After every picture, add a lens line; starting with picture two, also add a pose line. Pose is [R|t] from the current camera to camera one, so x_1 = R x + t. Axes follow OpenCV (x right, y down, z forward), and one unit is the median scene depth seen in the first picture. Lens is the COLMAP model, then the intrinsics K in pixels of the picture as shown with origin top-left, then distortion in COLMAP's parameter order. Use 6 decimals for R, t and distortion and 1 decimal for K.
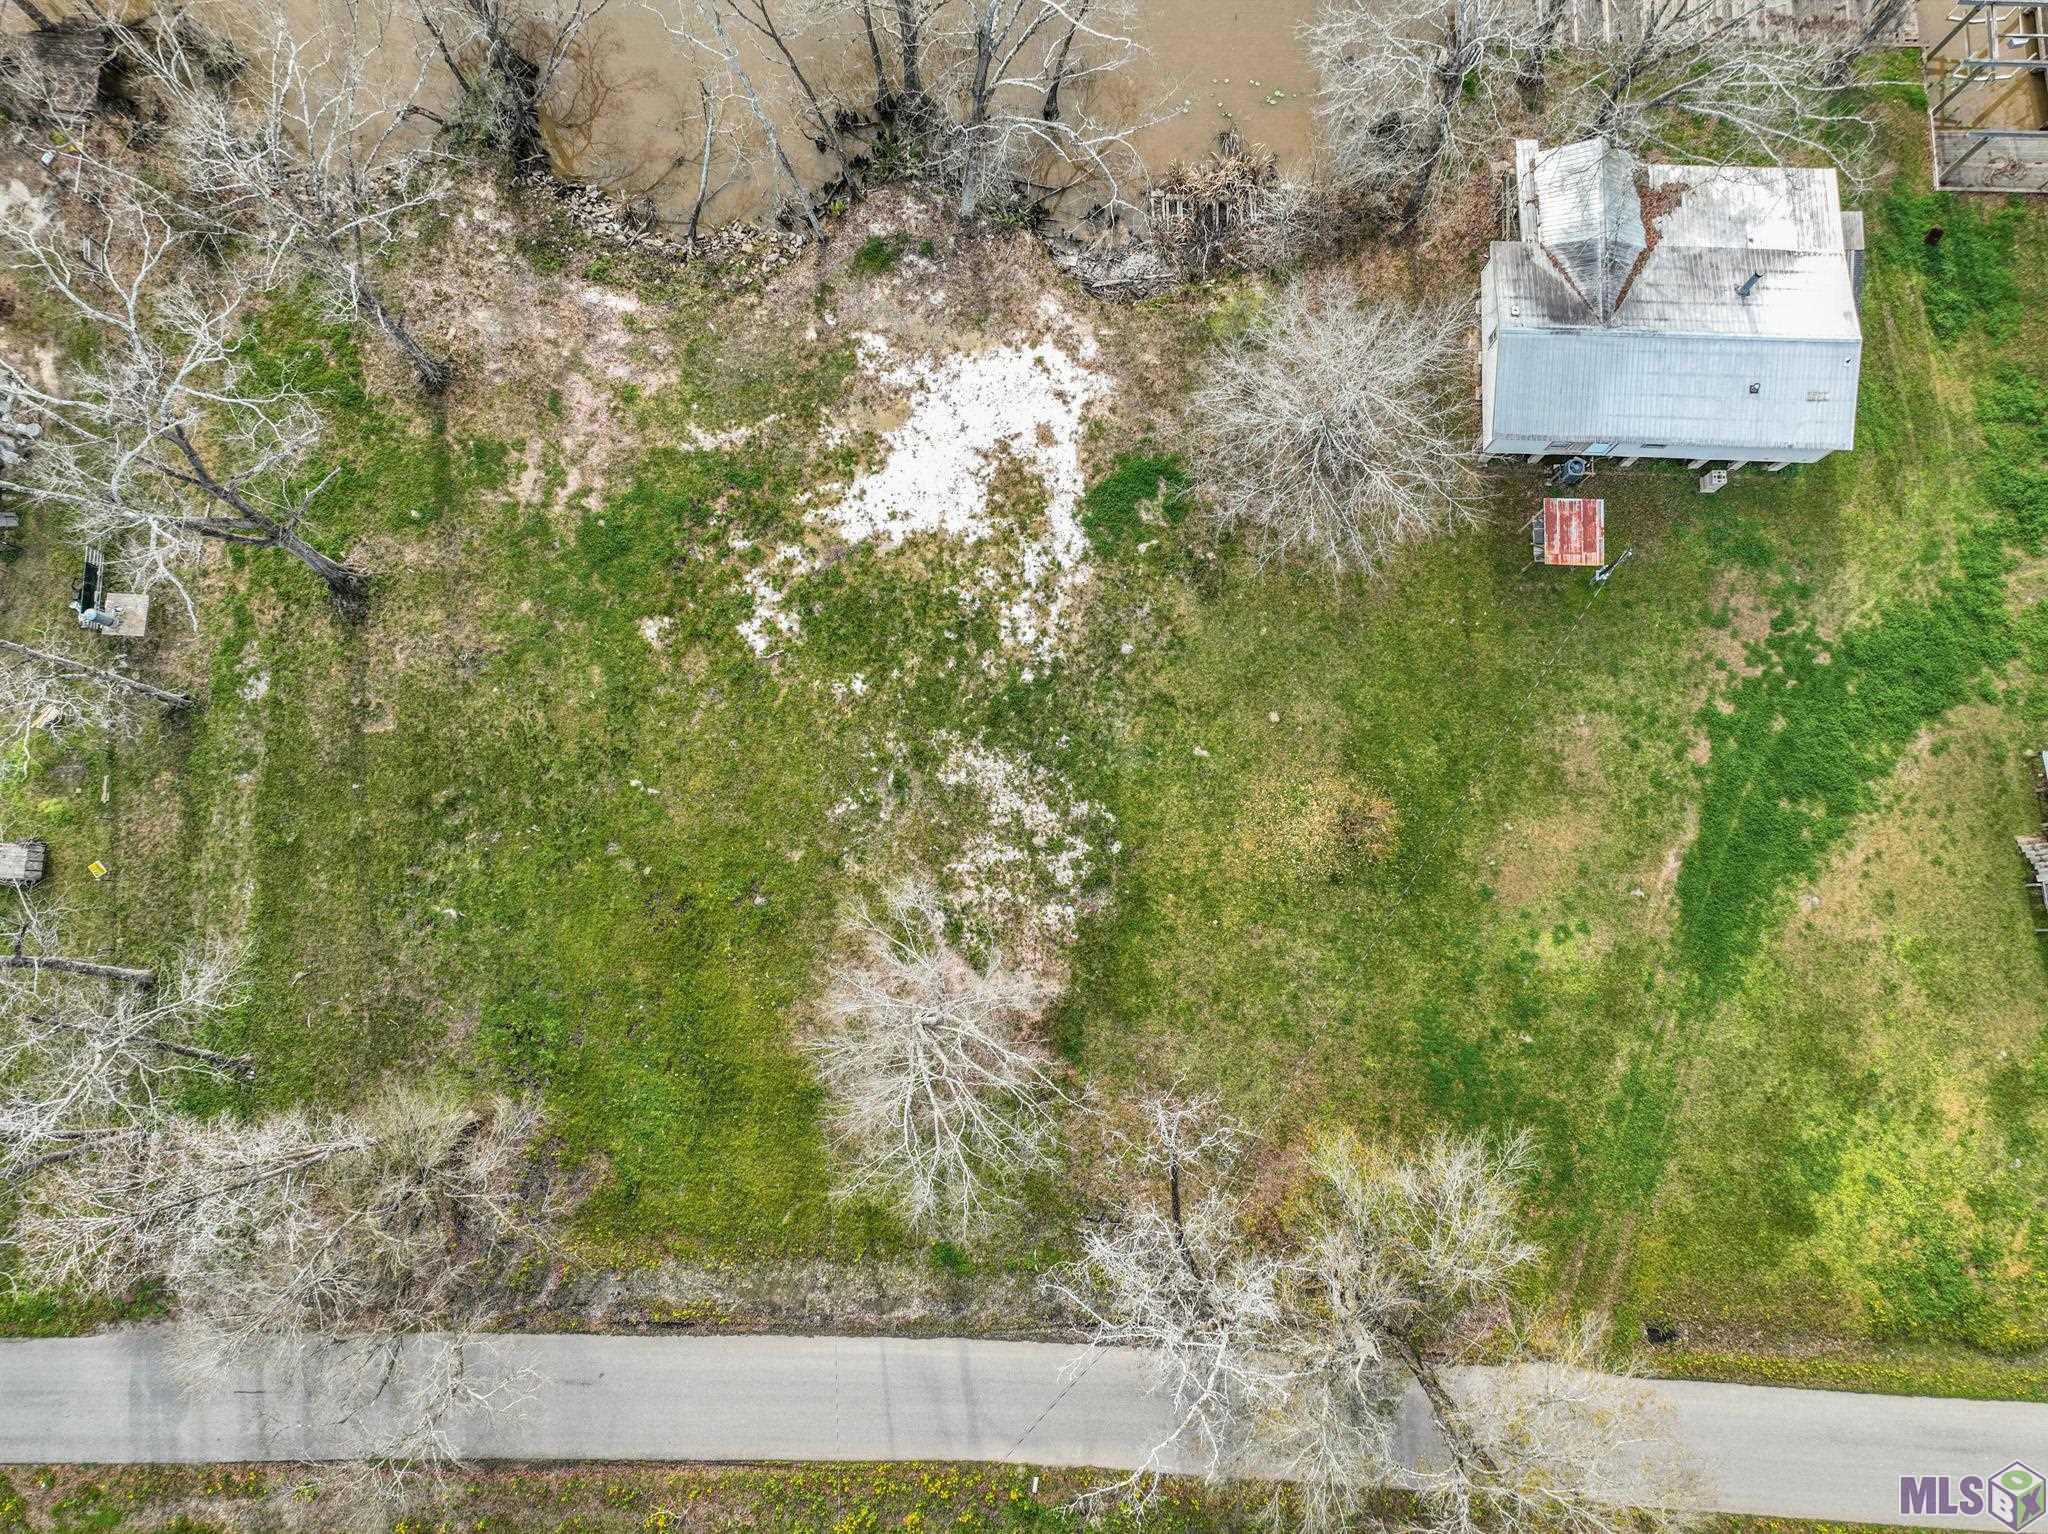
lens RADIAL K [[1434.1, 0, 1032.6], [0, 1434.1, 772.8], [0, 0, 1]] dist [0.001219, 0.013393]
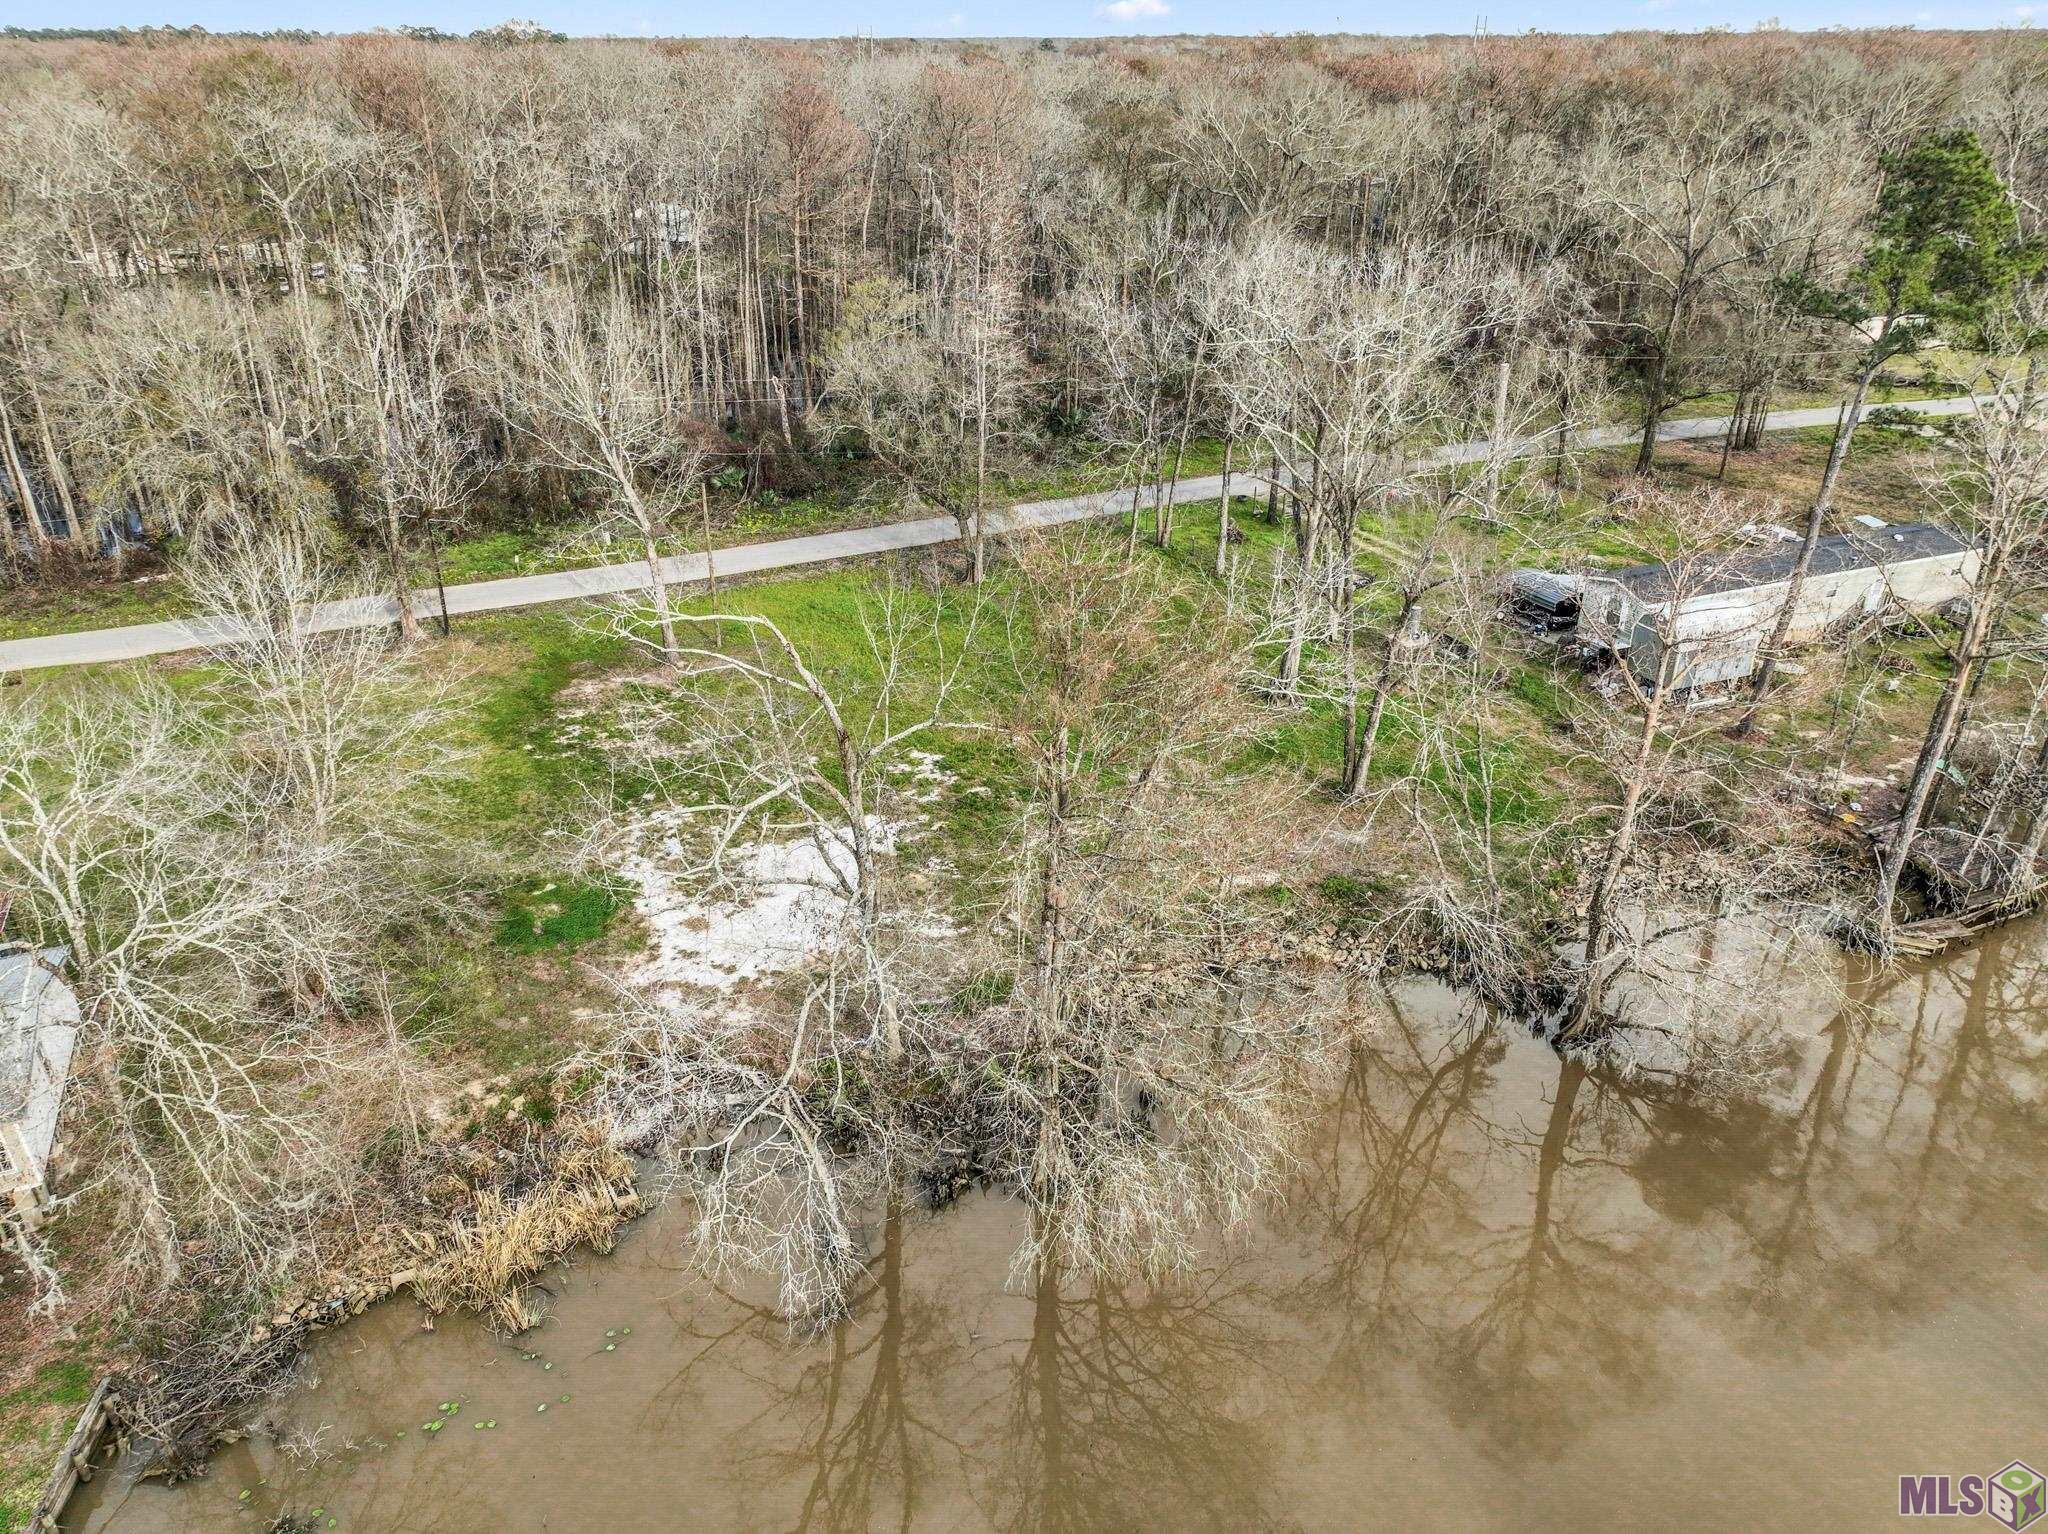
lens RADIAL K [[1434.1, 0, 1032.6], [0, 1434.1, 772.8], [0, 0, 1]] dist [0.001219, 0.013393]
pose [[-0.895988, 0.204221, -0.394335, 0.144456], [-0.439373, -0.278745, 0.853963, -1.011176], [0.064478, 0.938400, 0.339482, 0.667547]]
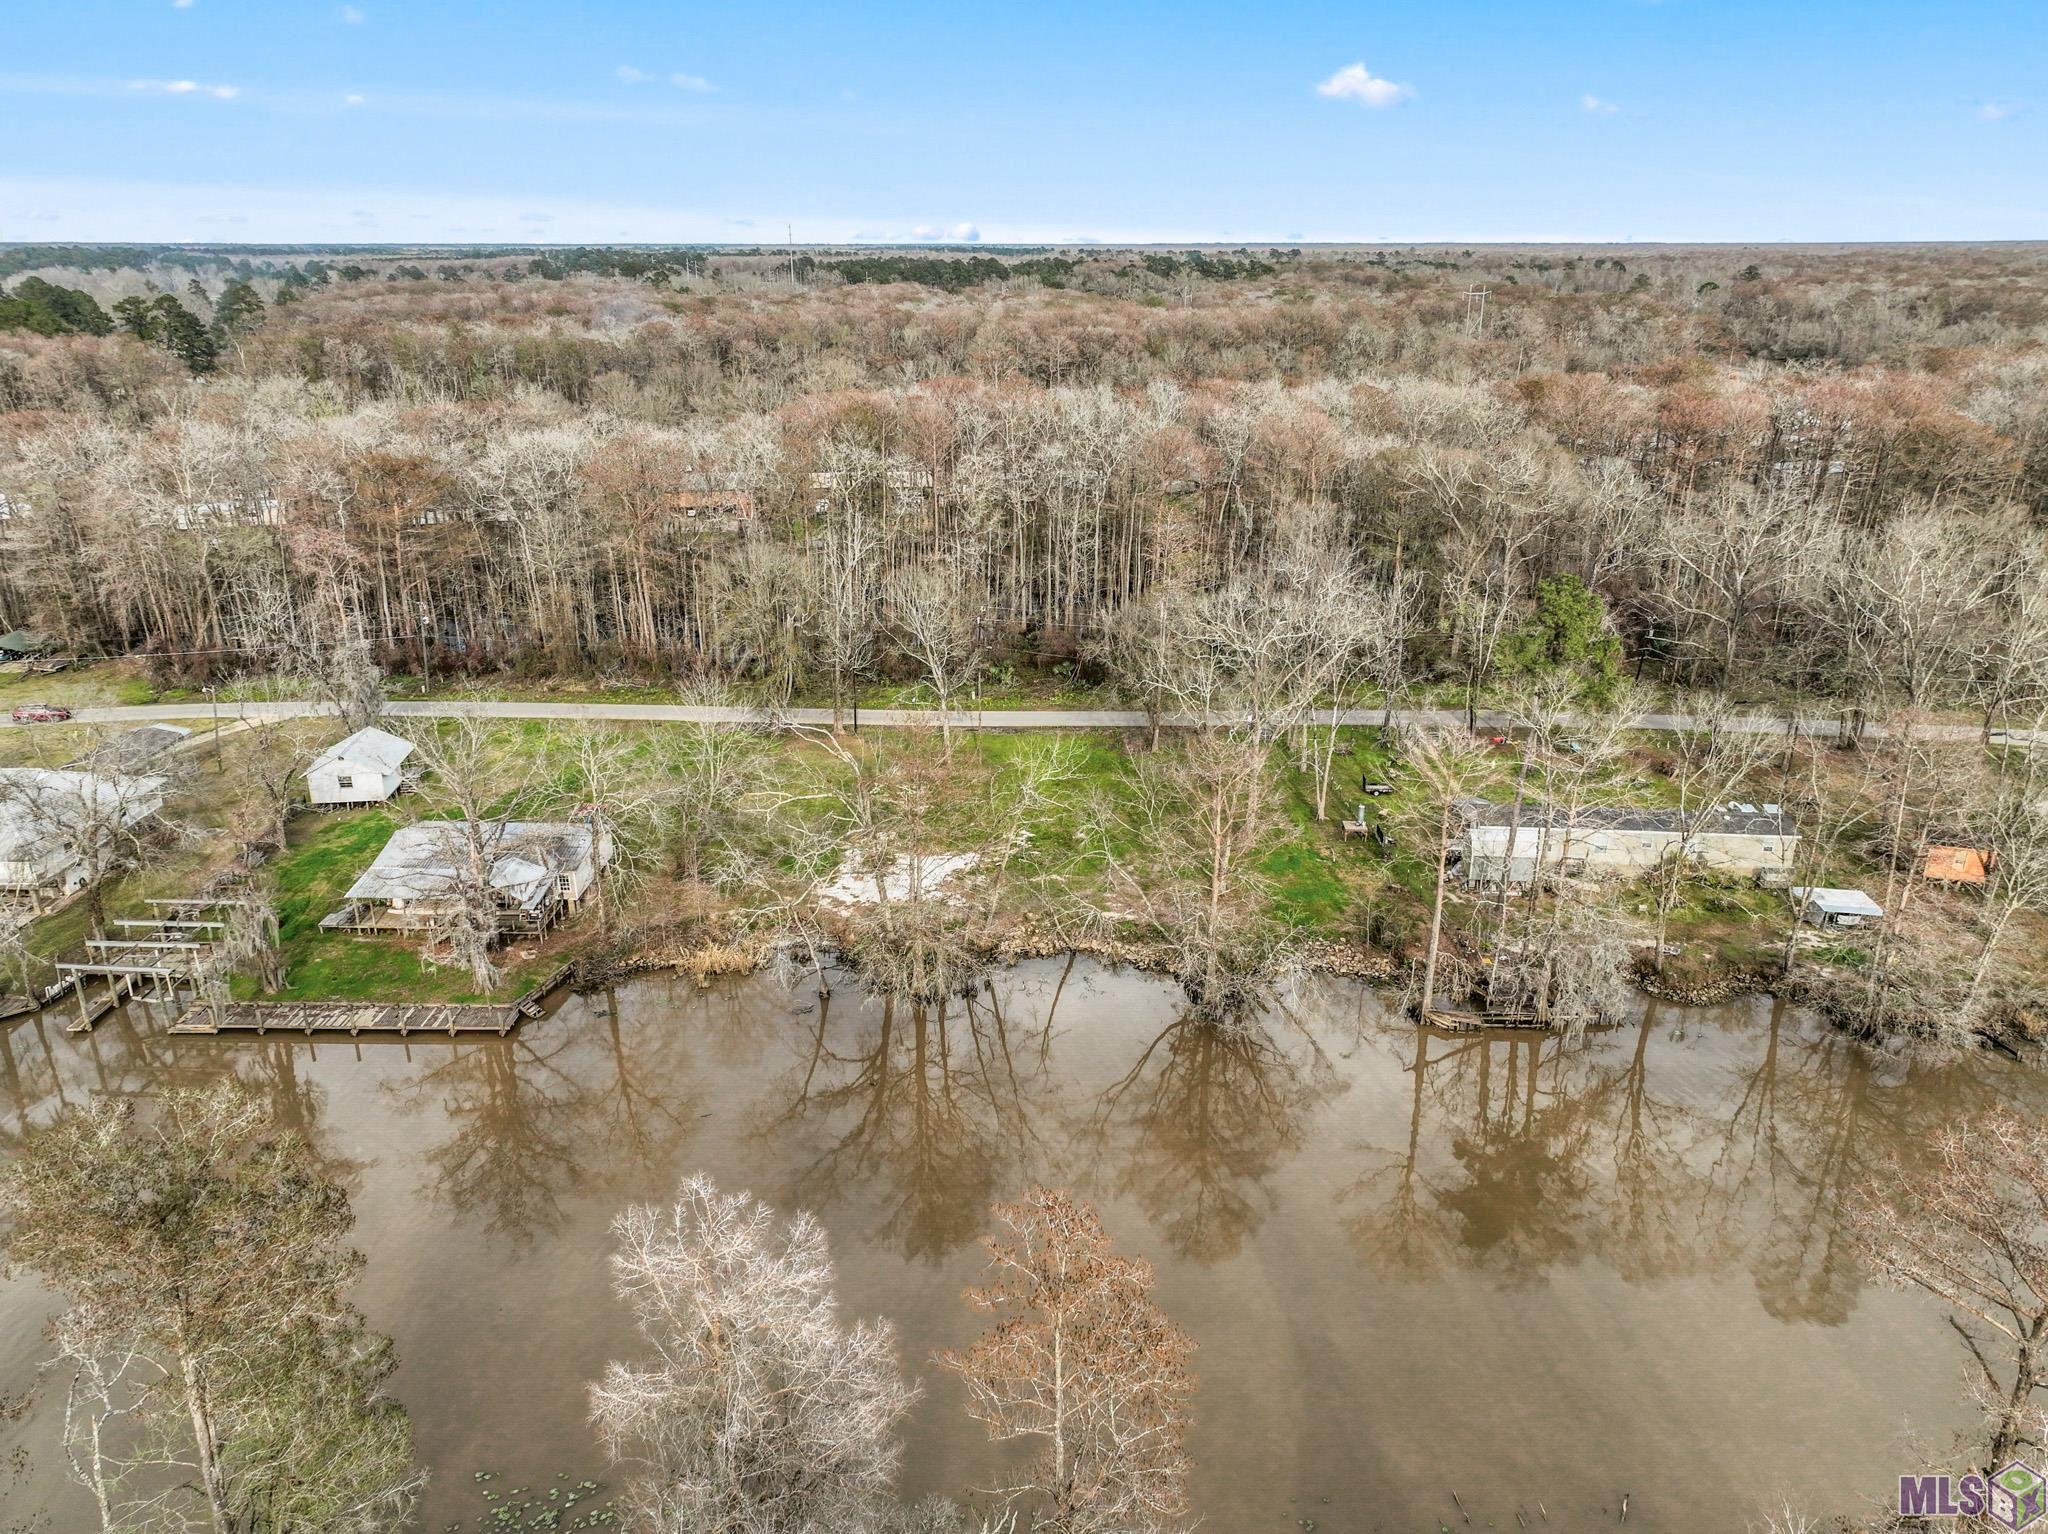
lens RADIAL K [[1434.1, 0, 1032.6], [0, 1434.1, 772.8], [0, 0, 1]] dist [0.001219, 0.013393]
pose [[-0.999950, -0.000258, 0.010035, -0.221537], [0.009862, -0.211948, 0.977231, -1.921303], [0.001874, 0.977281, 0.211940, 0.522892]]
